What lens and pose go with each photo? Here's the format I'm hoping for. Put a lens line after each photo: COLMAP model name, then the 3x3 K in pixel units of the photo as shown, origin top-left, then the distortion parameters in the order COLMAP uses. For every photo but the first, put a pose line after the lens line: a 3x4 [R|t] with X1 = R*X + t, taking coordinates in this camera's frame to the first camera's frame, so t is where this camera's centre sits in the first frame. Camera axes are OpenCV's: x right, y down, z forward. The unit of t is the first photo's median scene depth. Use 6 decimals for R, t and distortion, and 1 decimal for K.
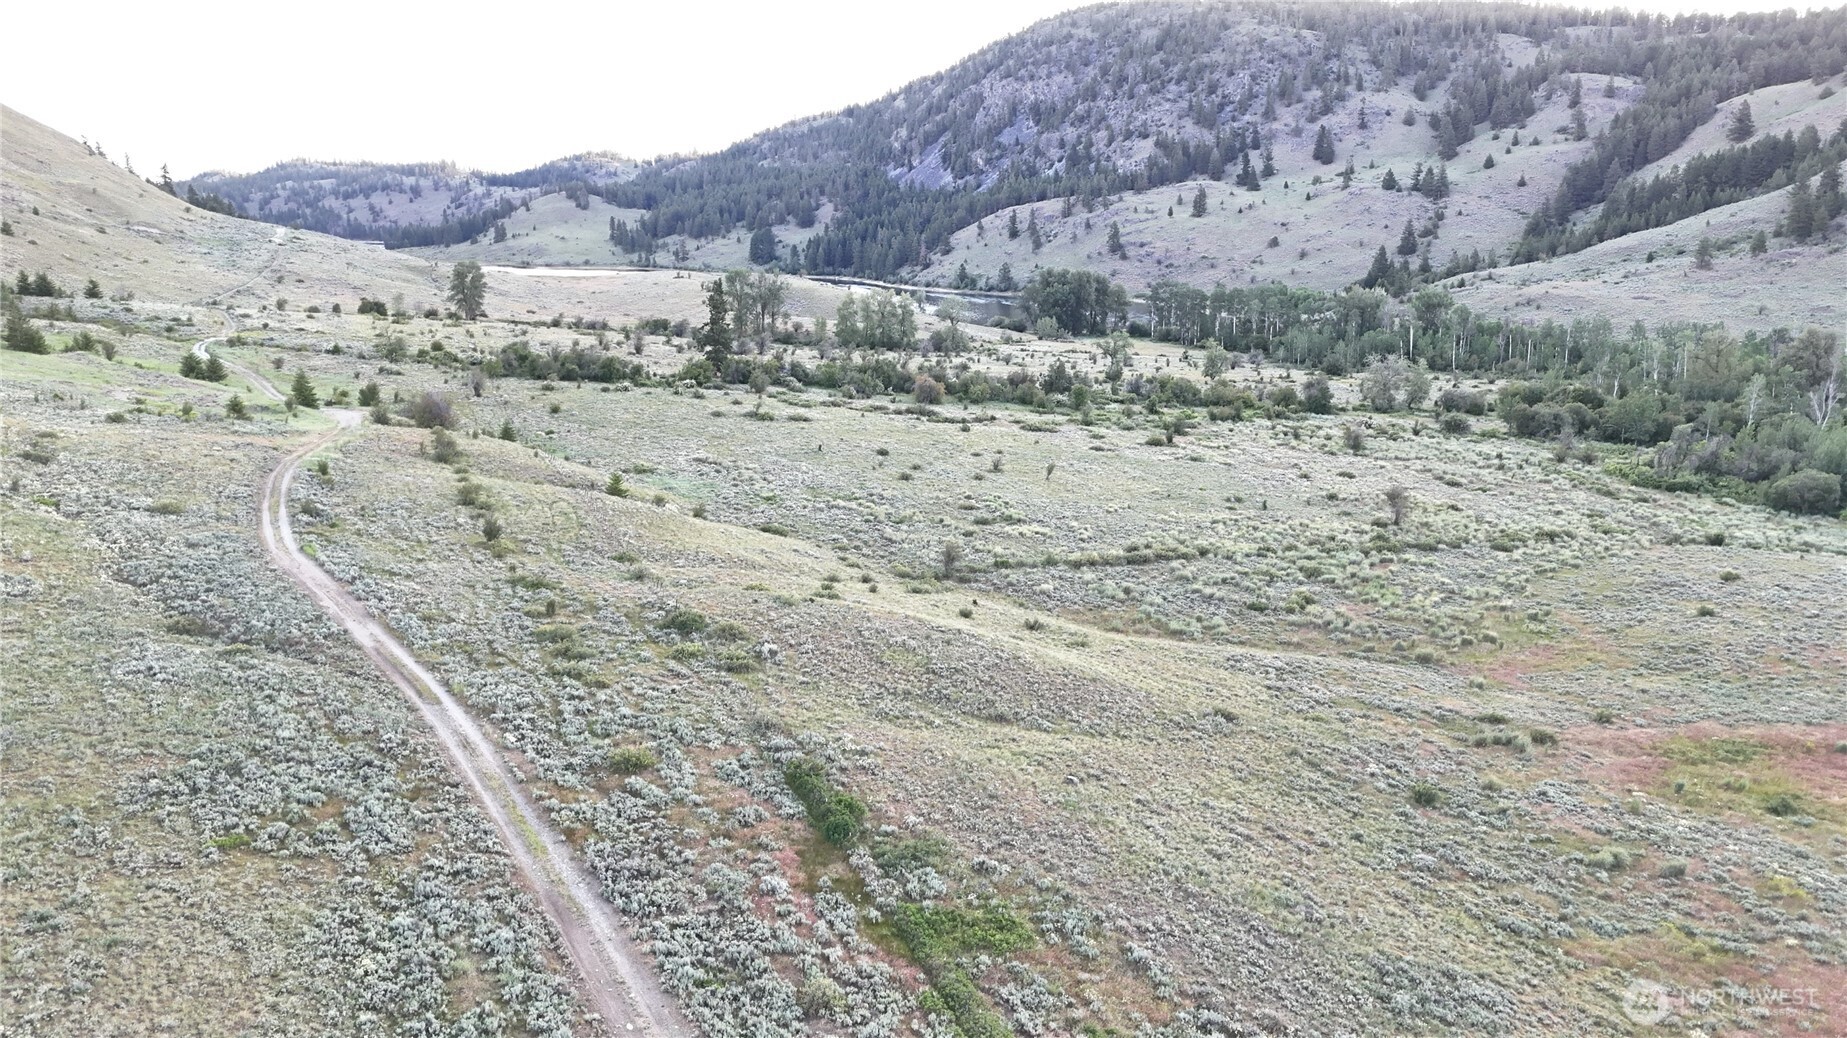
lens RADIAL K [[1307.1, 0, 917.2], [0, 1307.1, 529.9], [0, 0, 1]] dist [0.039180, -0.031146]
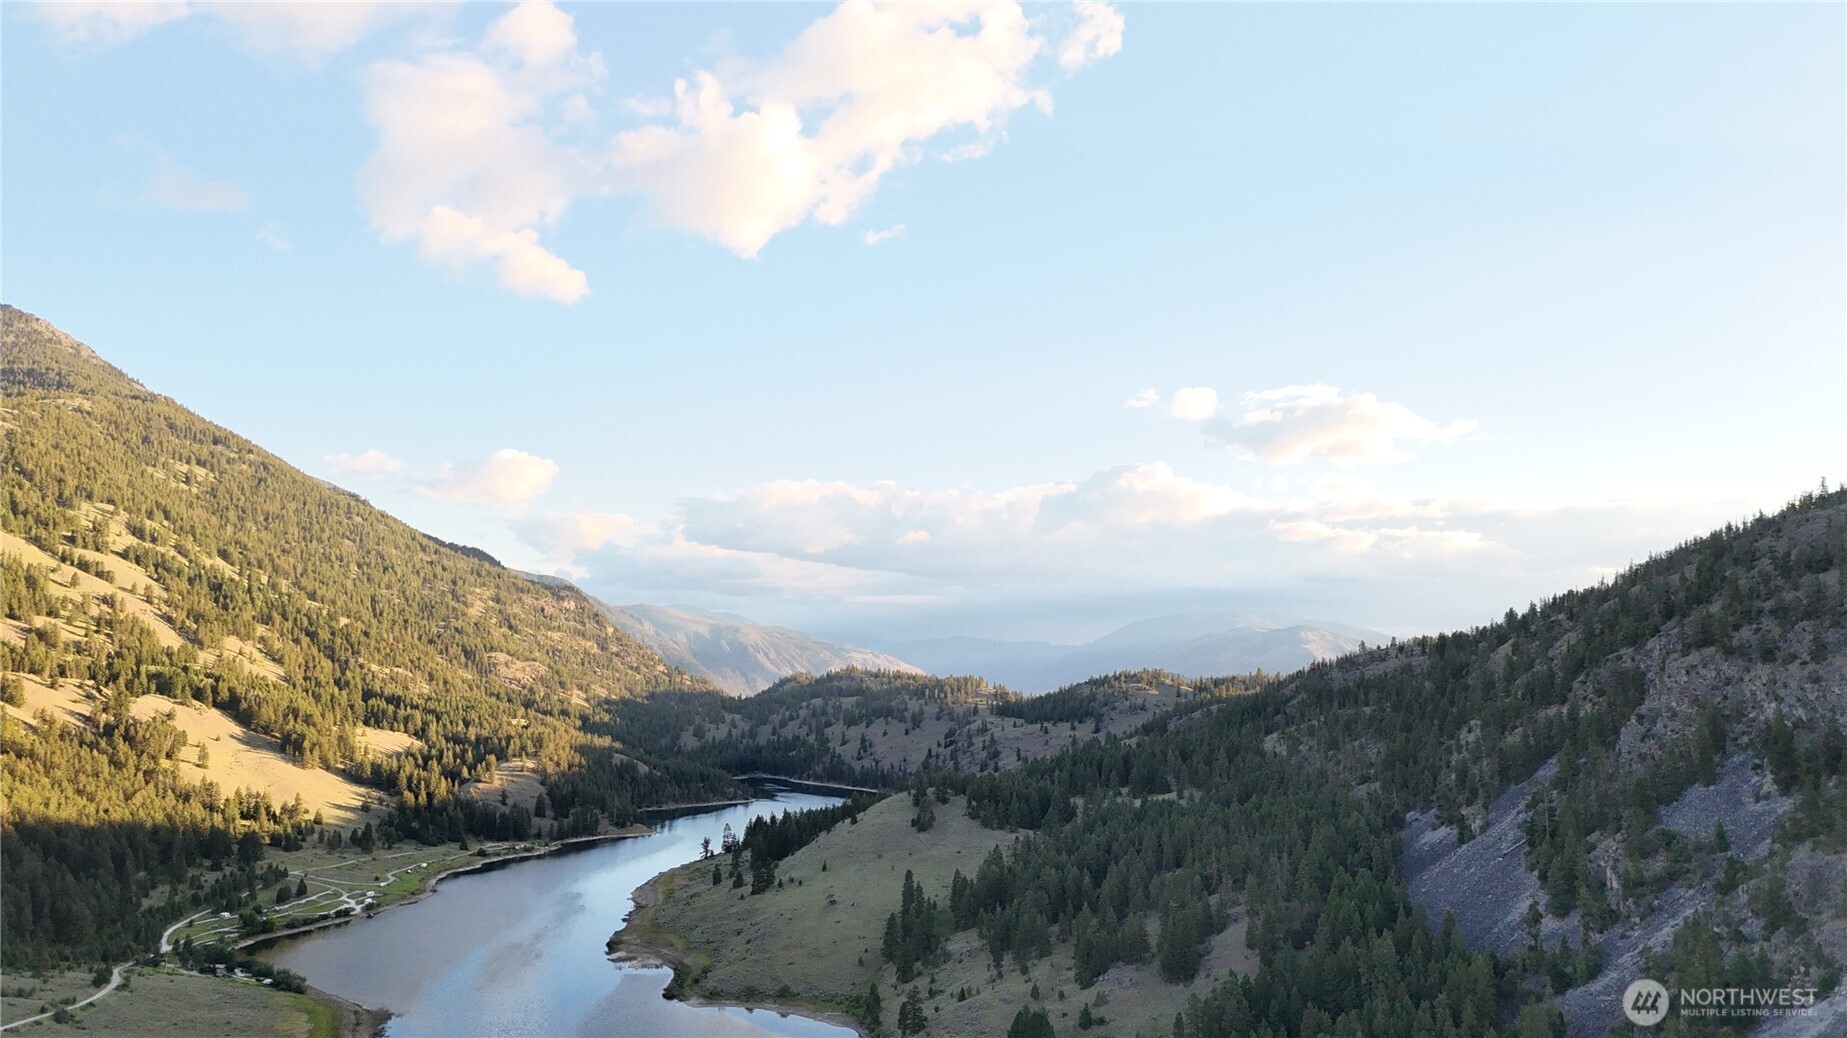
lens RADIAL K [[1307.1, 0, 915.8], [0, 1307.1, 518.2], [0, 0, 1]] dist [0.039180, -0.031146]
pose [[0.855366, -0.047740, -0.515819, 0.094632], [-0.128544, 0.945040, -0.300626, -0.292375], [0.501822, 0.323450, 0.802219, 0.686946]]
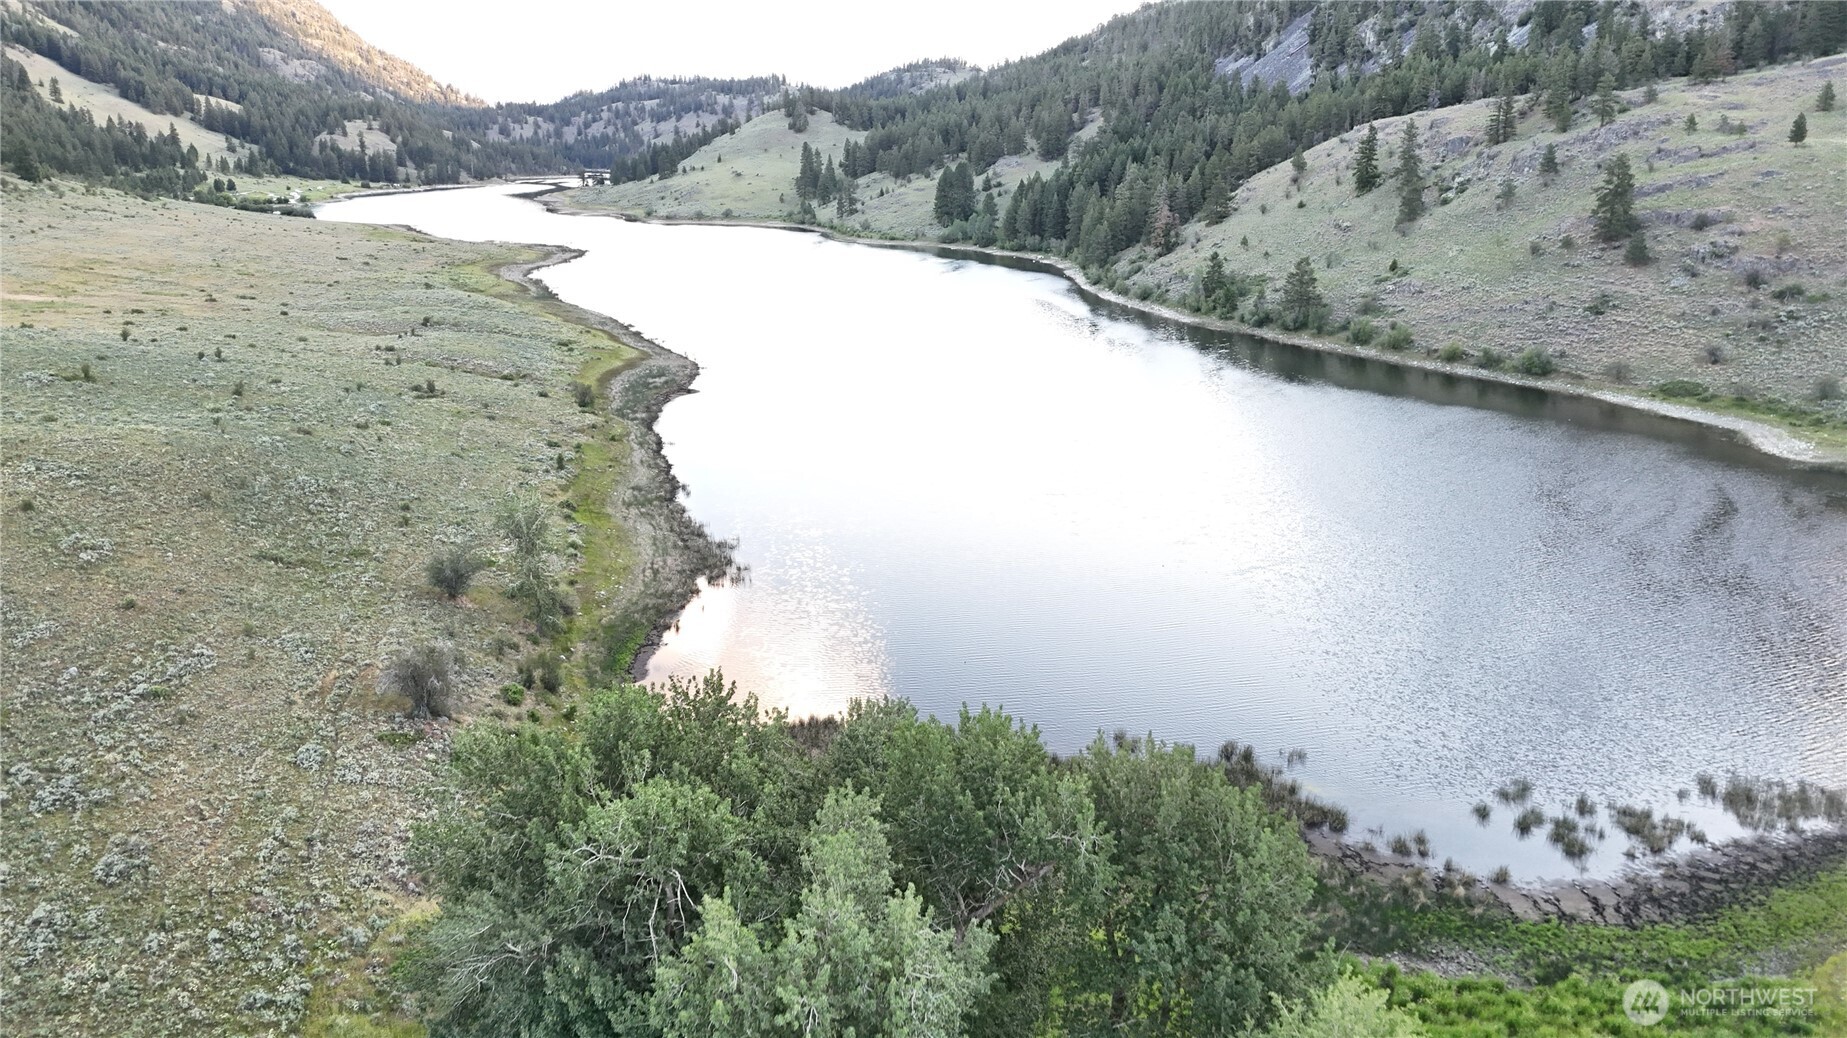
lens RADIAL K [[1307.1, 0, 922.4], [0, 1307.1, 520.7], [0, 0, 1]] dist [0.039180, -0.031146]
pose [[0.940716, 0.096319, -0.325234, 0.085694], [-0.081002, 0.994886, 0.060345, -0.124574], [0.329383, -0.030423, 0.943706, 0.519305]]
